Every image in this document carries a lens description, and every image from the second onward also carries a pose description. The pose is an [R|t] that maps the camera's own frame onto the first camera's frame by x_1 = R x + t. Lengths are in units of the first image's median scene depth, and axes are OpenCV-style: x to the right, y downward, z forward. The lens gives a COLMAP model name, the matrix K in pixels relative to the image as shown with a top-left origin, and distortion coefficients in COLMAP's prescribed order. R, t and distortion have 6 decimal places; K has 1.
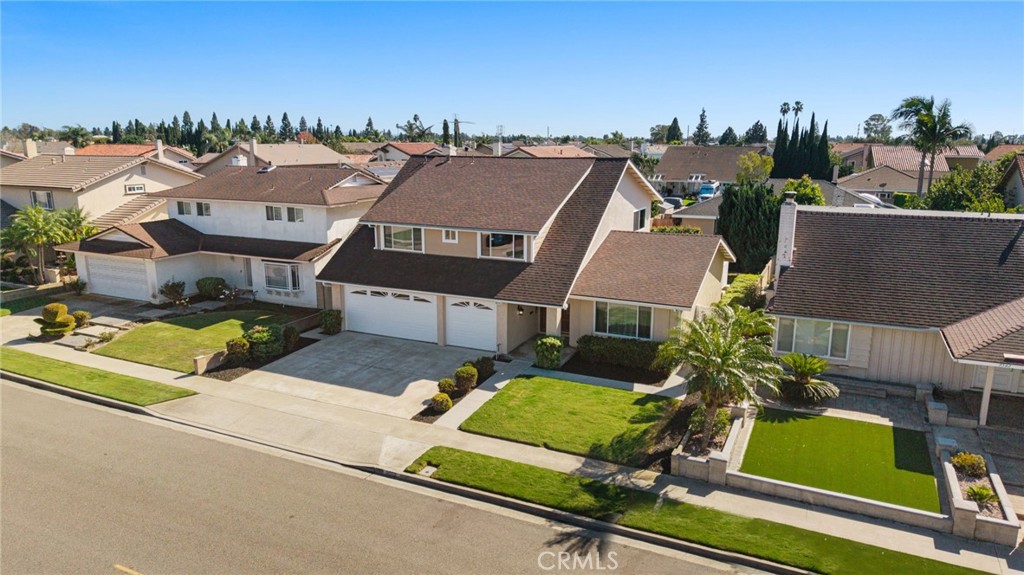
lens RADIAL K [[679.3, 0, 518.4], [0, 679.3, 282.6], [0, 0, 1]] dist [0.029746, -0.034368]
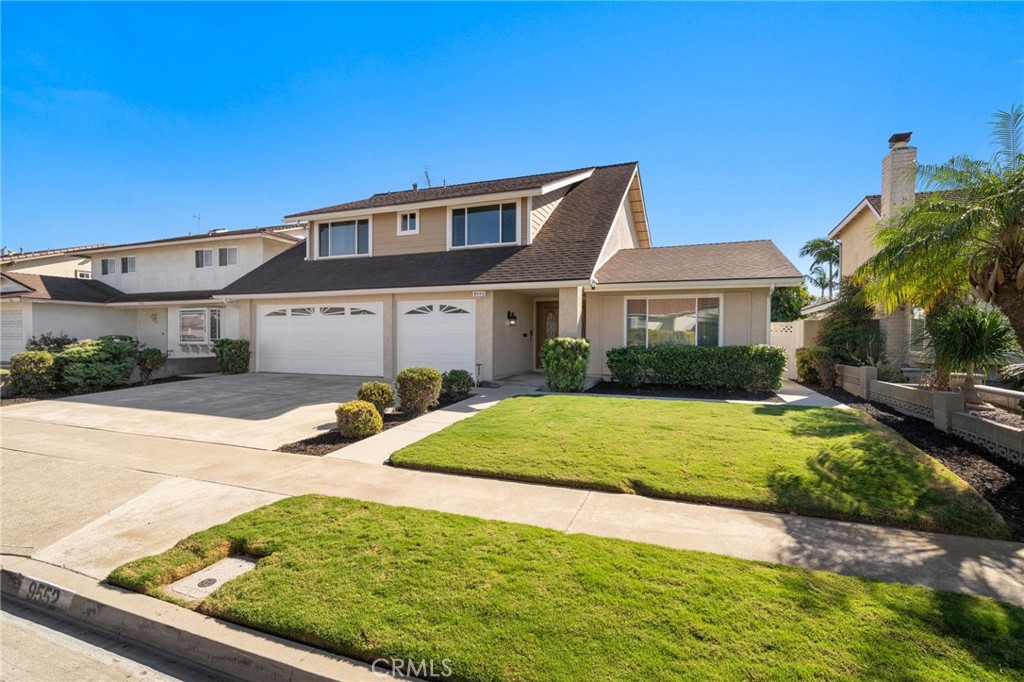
lens RADIAL K [[480.7, 0, 520.5], [0, 480.7, 357.3], [0, 0, 1]] dist [-0.021167, 0.002828]
pose [[0.996861, -0.001885, 0.079143, -0.026591], [0.014831, 0.986462, -0.163317, 0.160805], [-0.077764, 0.163978, 0.983394, 0.572044]]
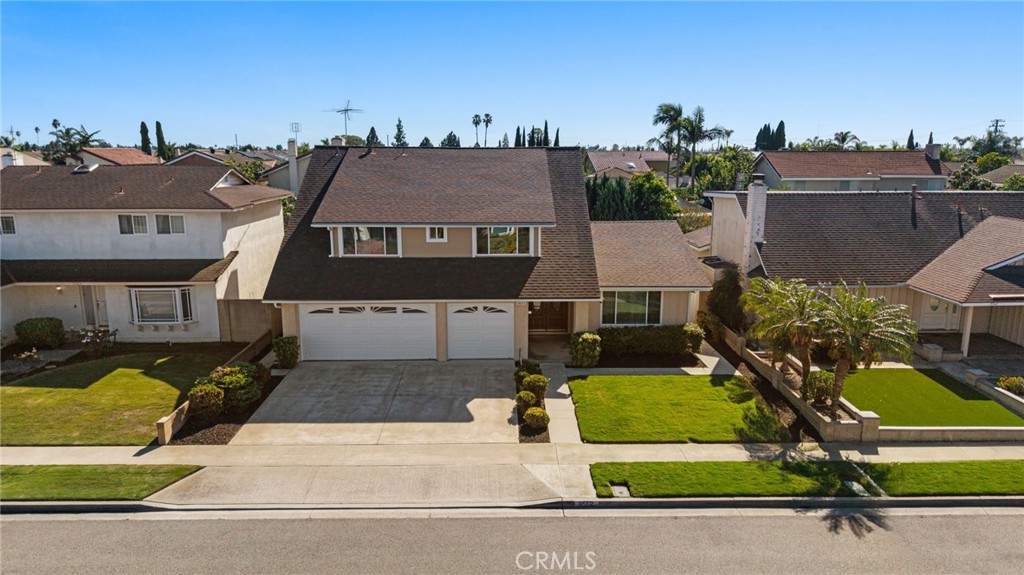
lens RADIAL K [[679.3, 0, 513.6], [0, 679.3, 285.9], [0, 0, 1]] dist [0.029746, -0.034368]
pose [[0.897976, -0.088265, 0.431101, -0.425108], [0.093299, 0.995593, 0.009501, -0.002150], [-0.430040, 0.031689, 0.902254, 0.191328]]
